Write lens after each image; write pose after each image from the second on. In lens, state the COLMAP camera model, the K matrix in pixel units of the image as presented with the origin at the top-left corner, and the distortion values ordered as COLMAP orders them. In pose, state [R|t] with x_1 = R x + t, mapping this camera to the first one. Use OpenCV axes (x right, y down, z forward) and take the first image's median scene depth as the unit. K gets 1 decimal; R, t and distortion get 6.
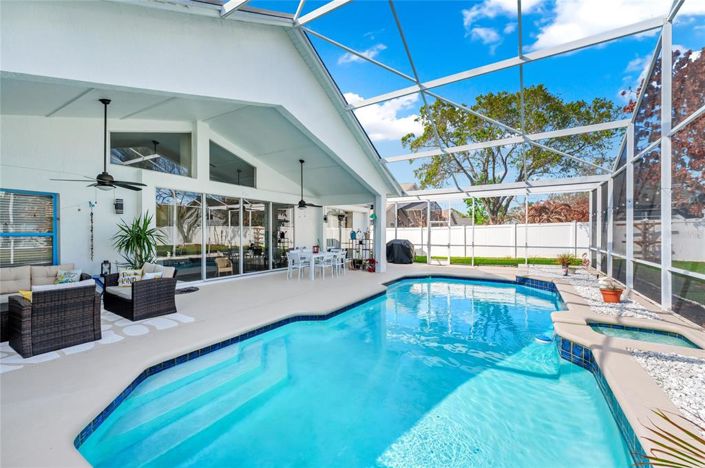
lens RADIAL K [[290.8, 0, 351.5], [0, 290.8, 232.3], [0, 0, 1]] dist [-0.003078, -0.000496]
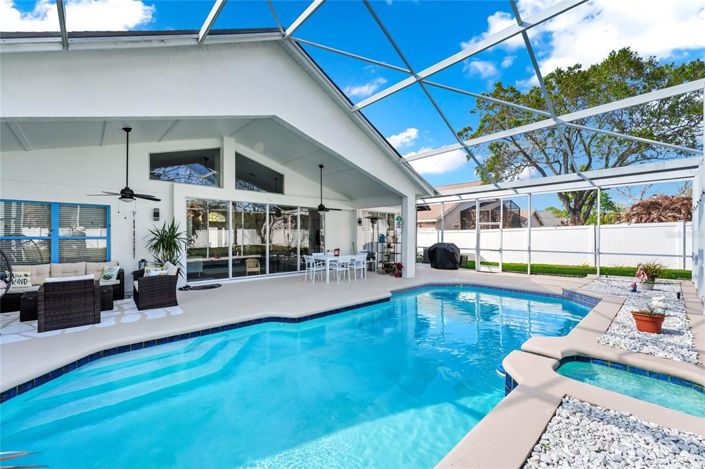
lens RADIAL K [[289.7, 0, 352.5], [0, 289.7, 234.5], [0, 0, 1]] dist [-0.002523, -0.000234]
pose [[0.960210, -0.000859, -0.279276, 0.232180], [0.000938, 1.000000, 0.000151, -0.004150], [0.279276, -0.000406, 0.960211, 0.051632]]
